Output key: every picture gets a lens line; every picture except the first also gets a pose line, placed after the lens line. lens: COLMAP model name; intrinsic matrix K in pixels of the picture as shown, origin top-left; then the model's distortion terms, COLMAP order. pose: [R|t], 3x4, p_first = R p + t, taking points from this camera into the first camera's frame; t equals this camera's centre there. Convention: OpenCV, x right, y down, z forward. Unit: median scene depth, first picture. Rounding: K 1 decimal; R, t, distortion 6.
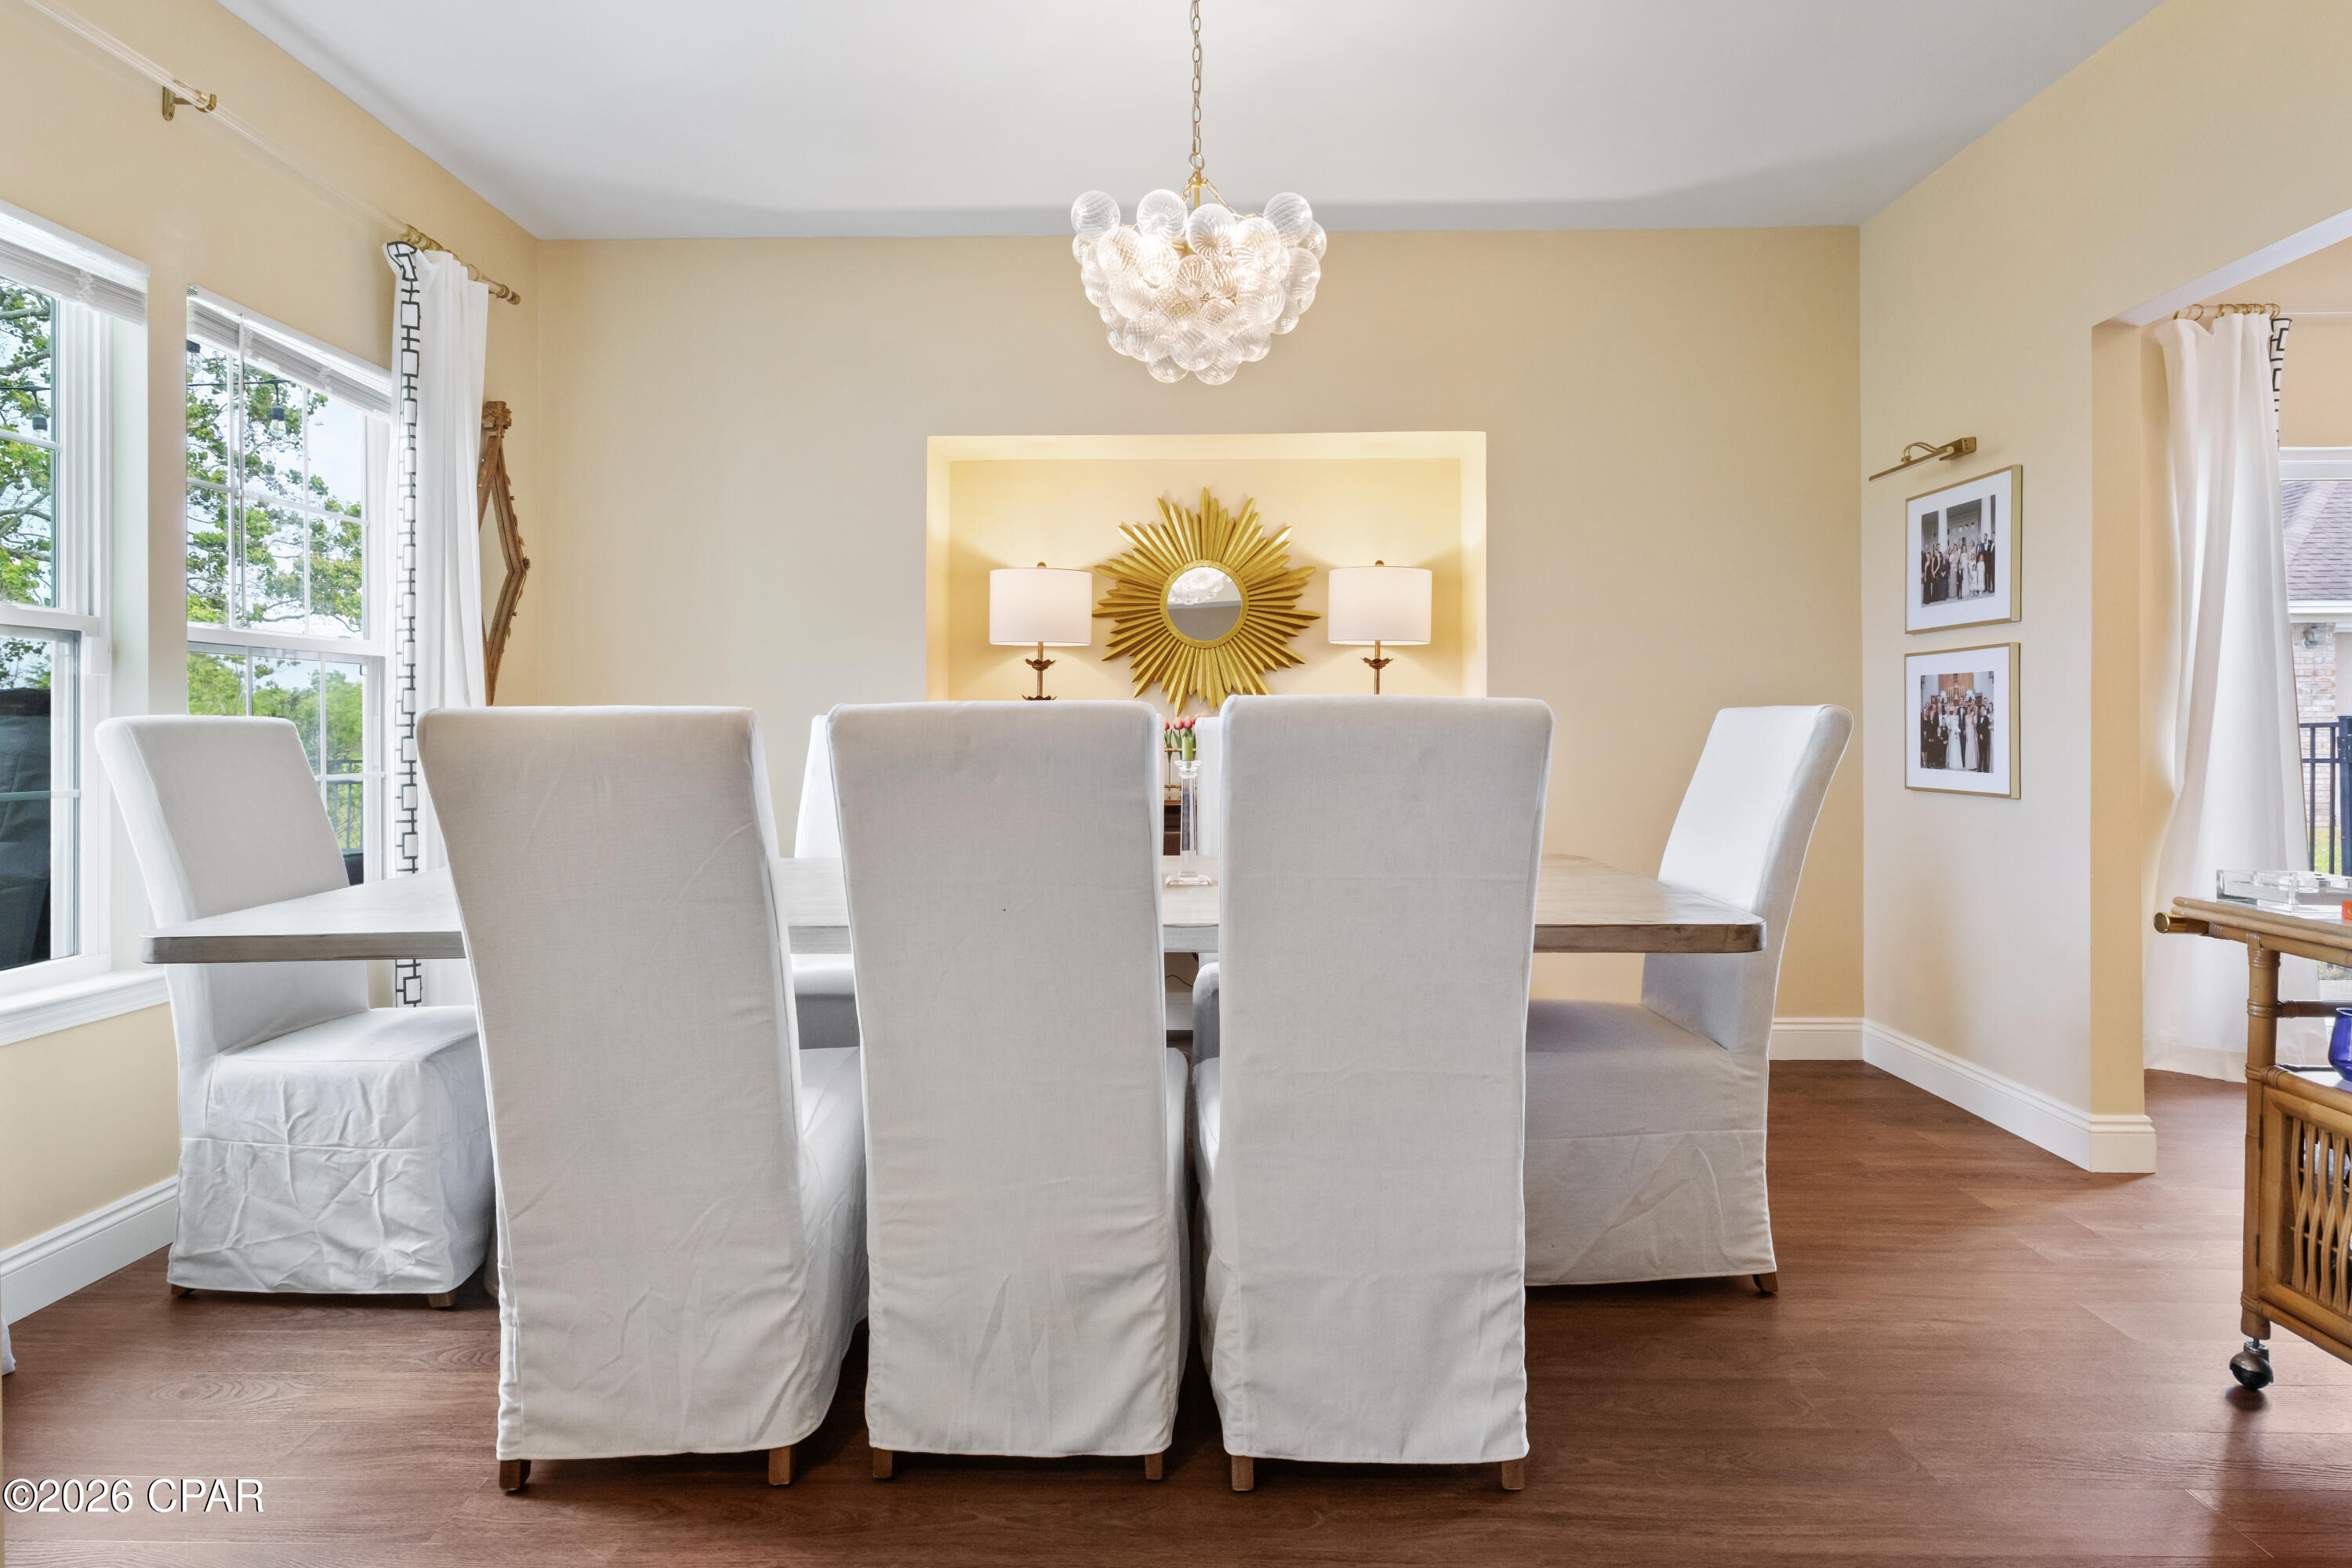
lens RADIAL K [[1278.8, 0, 1154.4], [0, 1278.8, 737.8], [0, 0, 1]] dist [0.003875, 0.000814]
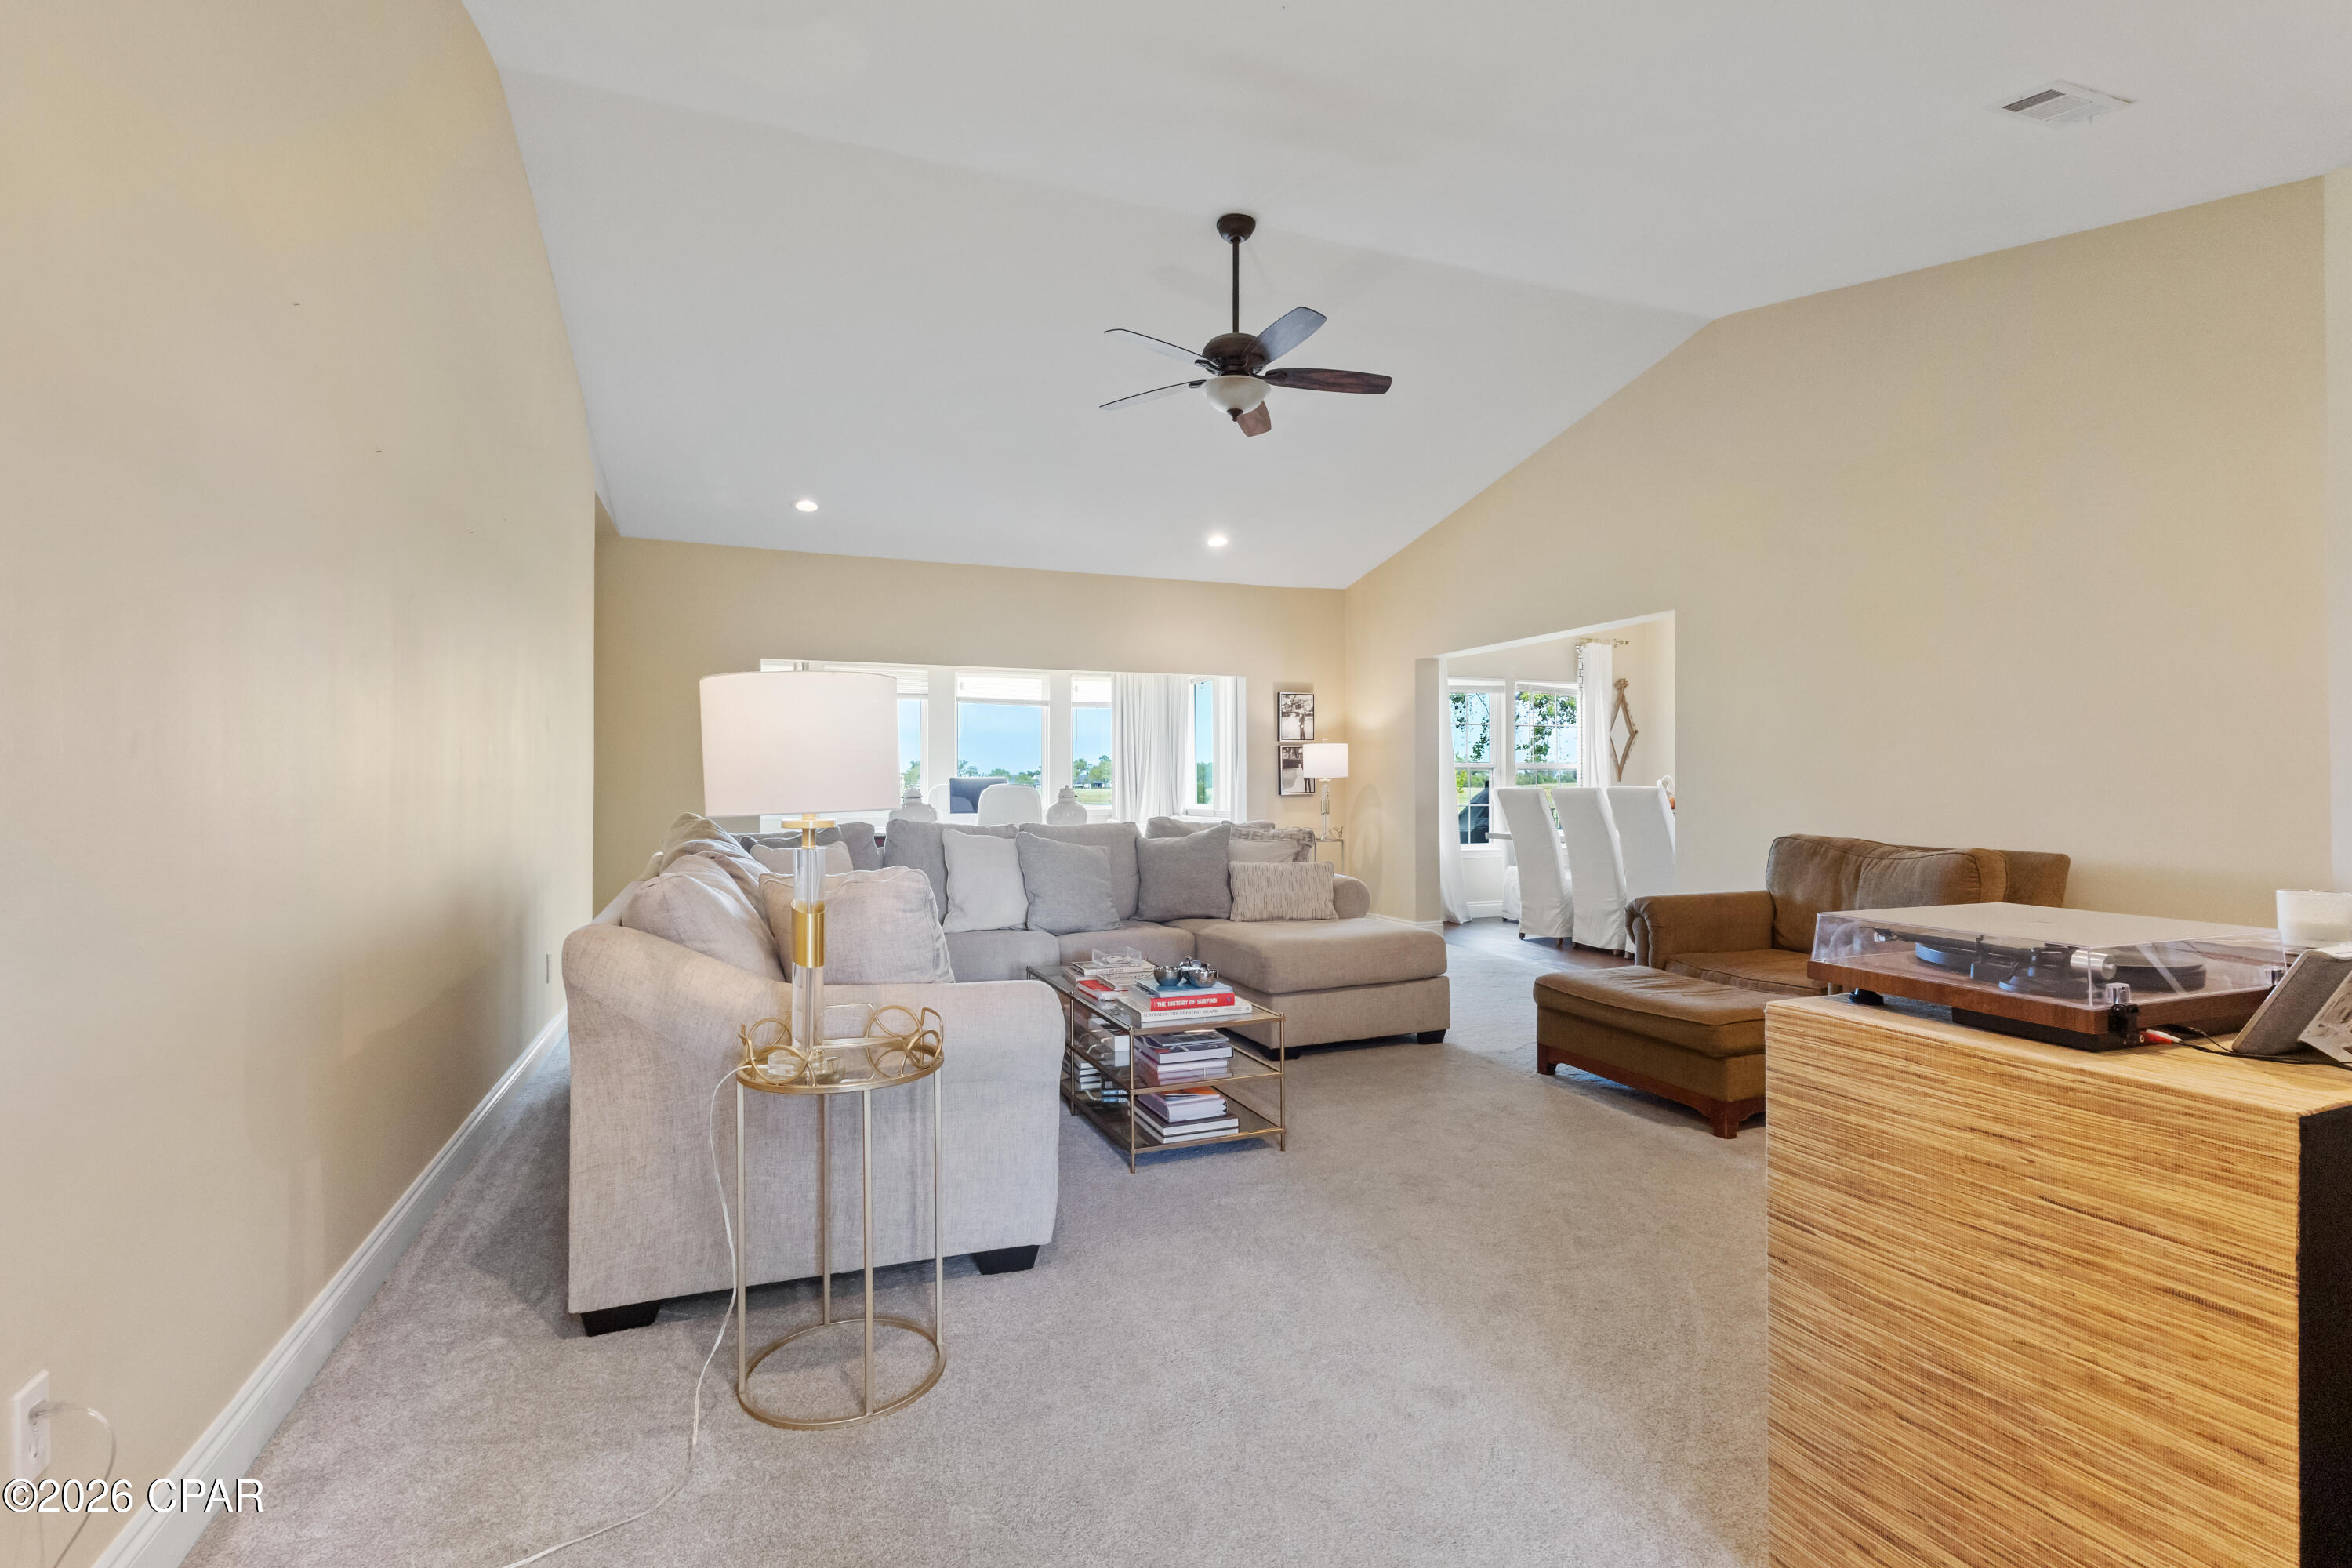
lens RADIAL K [[1104.8, 0, 1178.1], [0, 1104.8, 783.3], [0, 0, 1]] dist [-0.000406, -0.000008]
pose [[0.386254, 0.000424, -0.922392, 1.487577], [-0.002383, 0.999997, -0.000538, -0.016485], [0.922389, 0.002406, 0.386254, -0.963131]]
